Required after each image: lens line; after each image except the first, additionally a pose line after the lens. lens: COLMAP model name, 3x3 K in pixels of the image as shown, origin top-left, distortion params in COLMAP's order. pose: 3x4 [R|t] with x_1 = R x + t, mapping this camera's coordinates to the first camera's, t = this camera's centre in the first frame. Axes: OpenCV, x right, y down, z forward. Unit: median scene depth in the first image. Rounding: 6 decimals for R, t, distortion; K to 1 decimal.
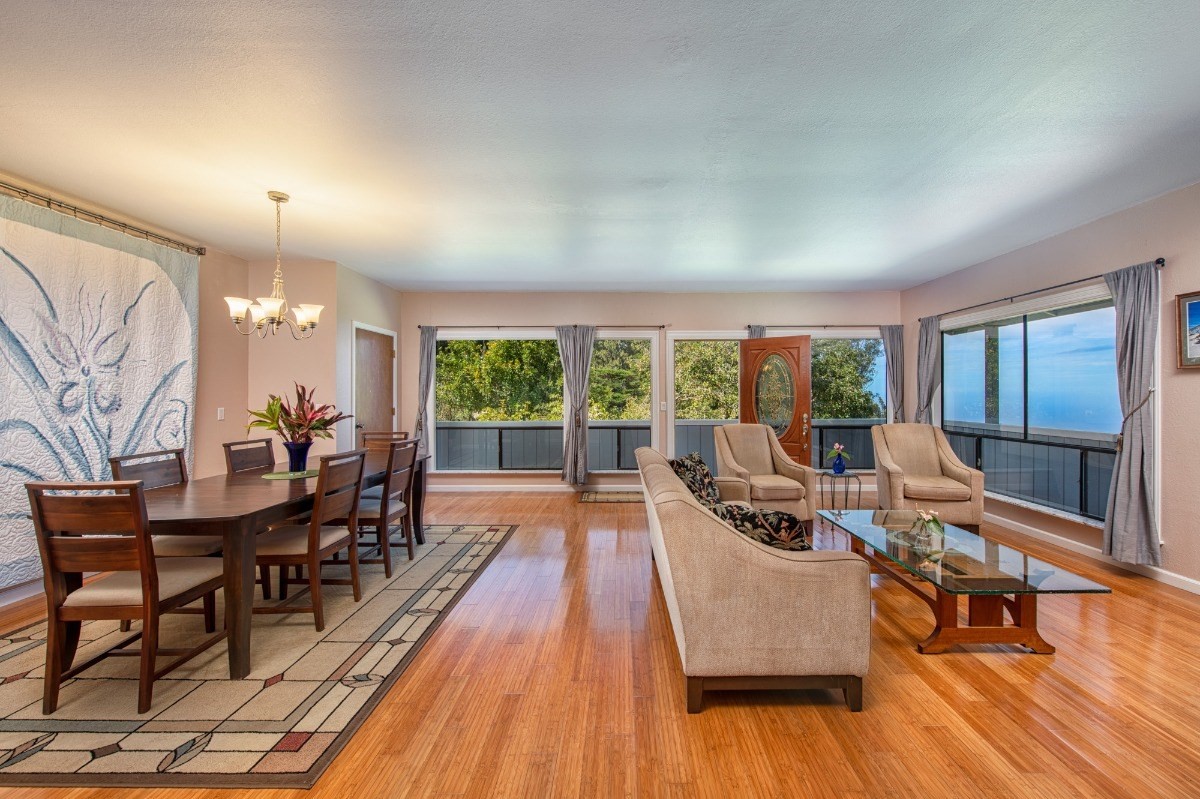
lens RADIAL K [[479.1, 0, 630.5], [0, 479.1, 391.2], [0, 0, 1]] dist [-0.000603, -0.000174]
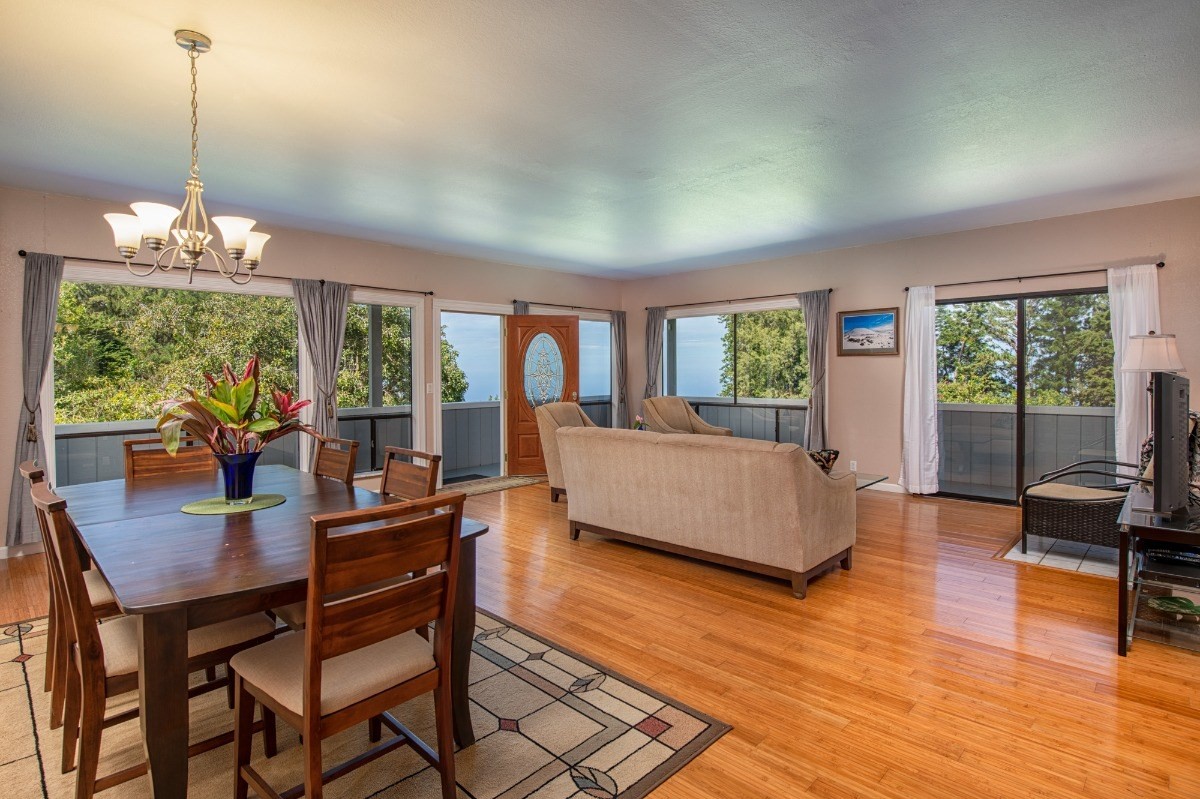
lens RADIAL K [[587.0, 0, 598.3], [0, 587.0, 379.0], [0, 0, 1]] dist [0.002540, 0.002412]
pose [[0.707256, -0.012975, 0.706839, -1.005779], [0.004279, 0.999892, 0.014072, 0.004263], [-0.706945, -0.006928, 0.707235, 0.147123]]
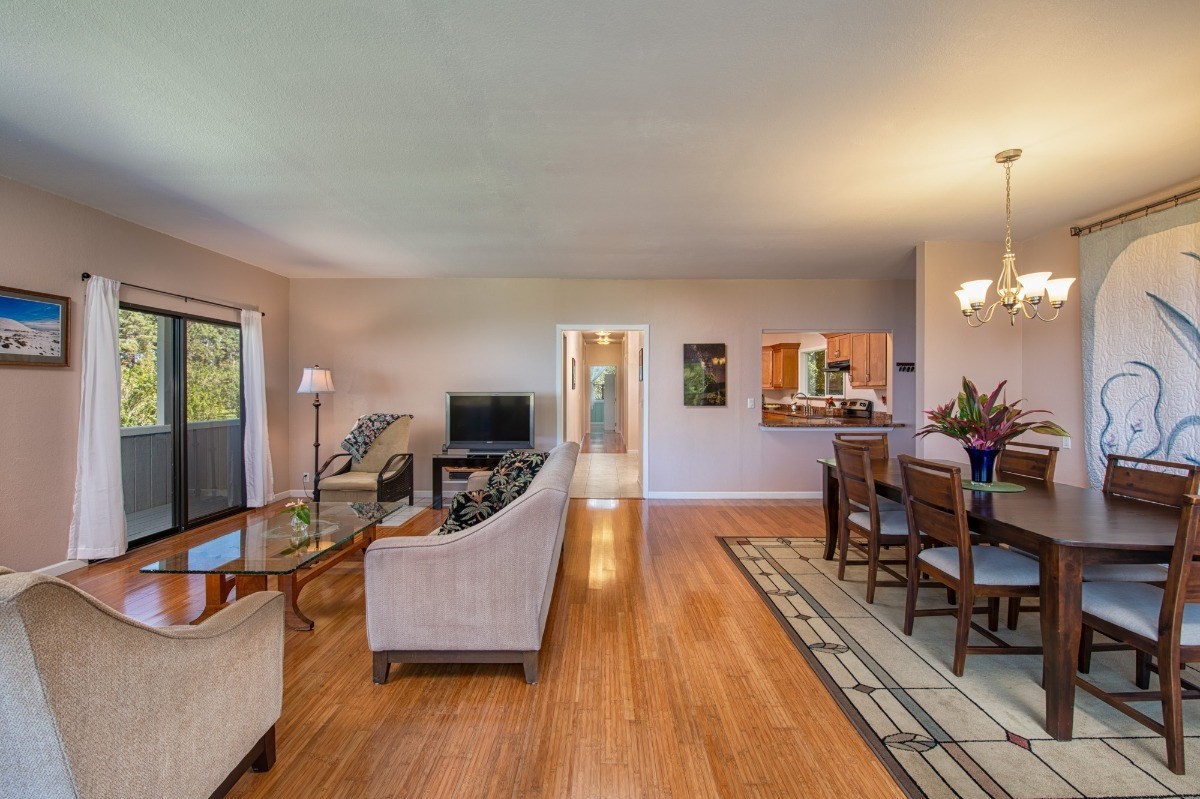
lens RADIAL K [[516.4, 0, 599.1], [0, 516.4, 391.5], [0, 0, 1]] dist [-0.001475, -0.000334]
pose [[-0.999714, 0.000410, 0.023910, -0.049850], [0.000443, 0.999999, 0.001358, 0.007600], [-0.023909, 0.001368, -0.999713, 2.137615]]
